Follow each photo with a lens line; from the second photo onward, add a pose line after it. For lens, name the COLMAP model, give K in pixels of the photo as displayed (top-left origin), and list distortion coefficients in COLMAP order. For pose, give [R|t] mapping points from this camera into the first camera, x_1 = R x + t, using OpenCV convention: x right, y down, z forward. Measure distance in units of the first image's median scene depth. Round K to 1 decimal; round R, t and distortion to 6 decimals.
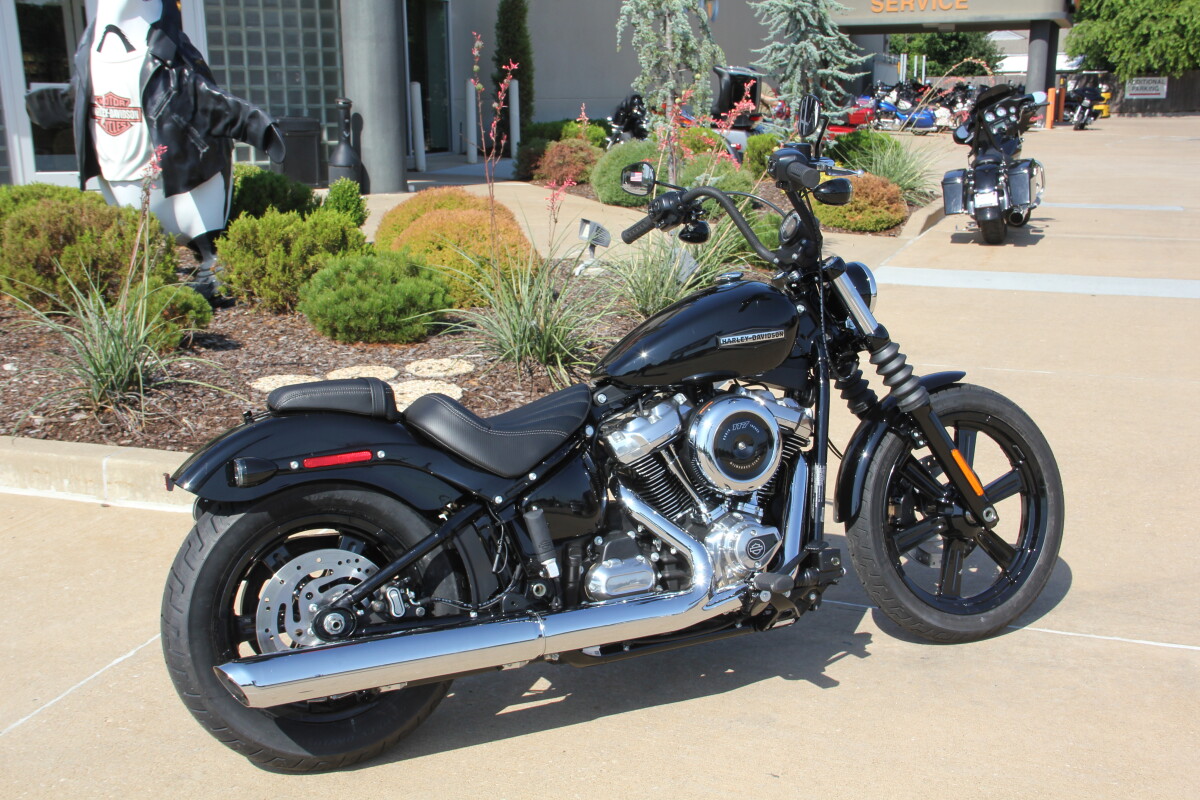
lens RADIAL K [[1358.9, 0, 600.0], [0, 1358.9, 400.0], [0, 0, 1]] dist [0.068822, 0.023212]
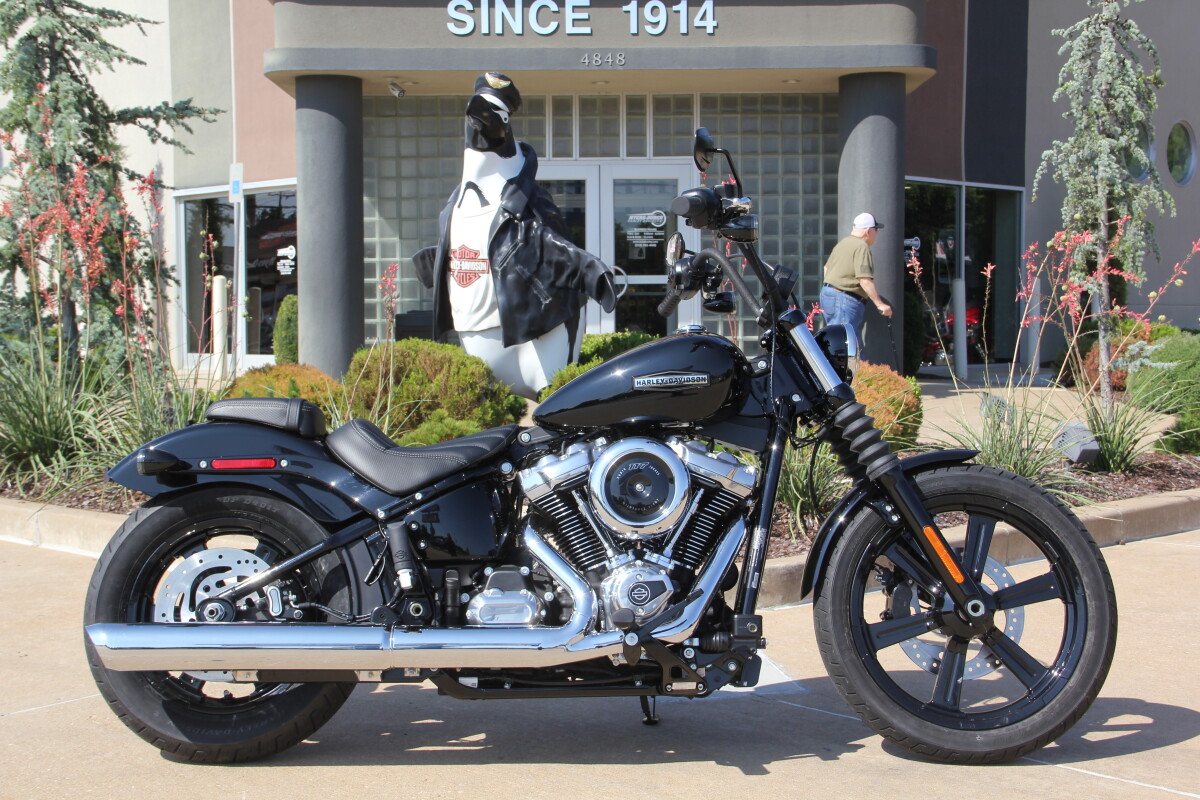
lens RADIAL K [[1637.2, 0, 600.0], [0, 1637.2, 400.0], [0, 0, 1]] dist [0.008629, 0.795485]
pose [[0.909660, 0.023355, -0.414696, 0.473215], [-0.095740, 0.983322, -0.154633, 0.131457], [0.404168, 0.180366, 0.896725, -0.052544]]
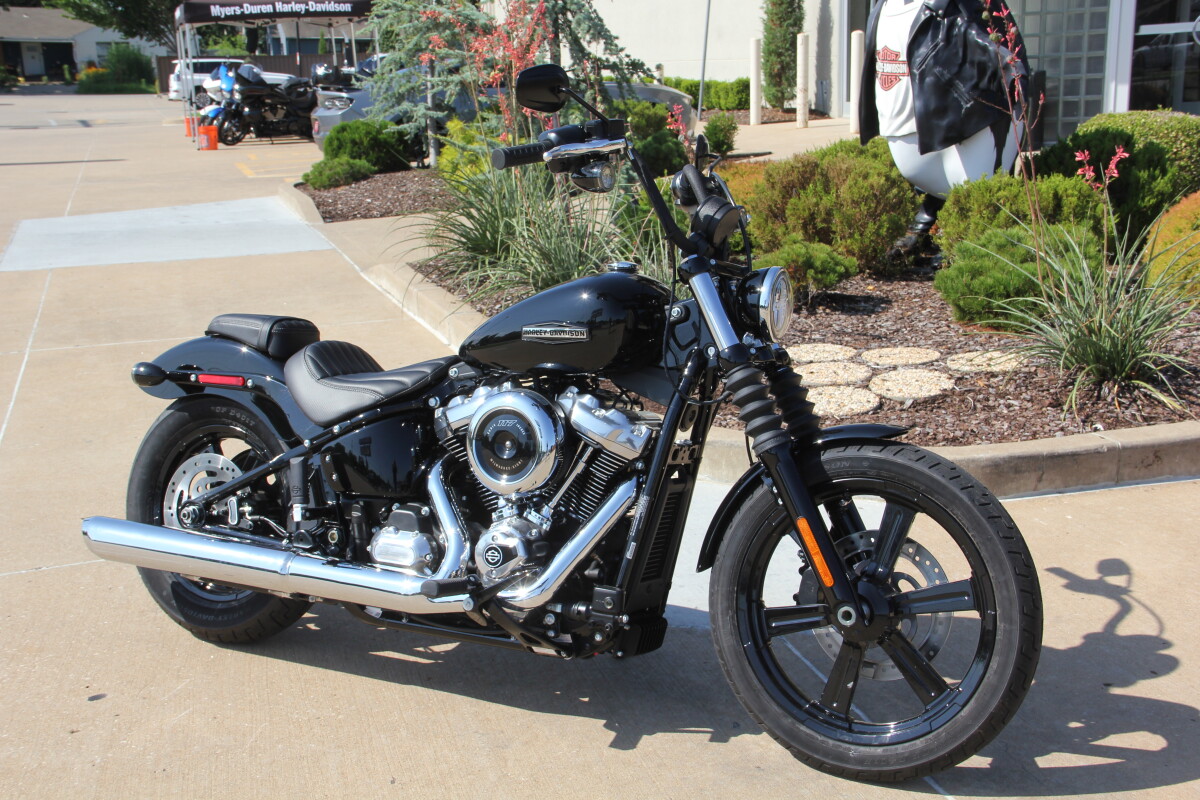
lens RADIAL K [[1496.9, 0, 600.0], [0, 1496.9, 400.0], [0, 0, 1]] dist [0.099837, 0.048444]
pose [[0.609233, 0.169354, -0.774696, 0.786216], [-0.153789, 0.983614, 0.094084, -0.086421], [0.777936, 0.061821, 0.625295, 0.347344]]
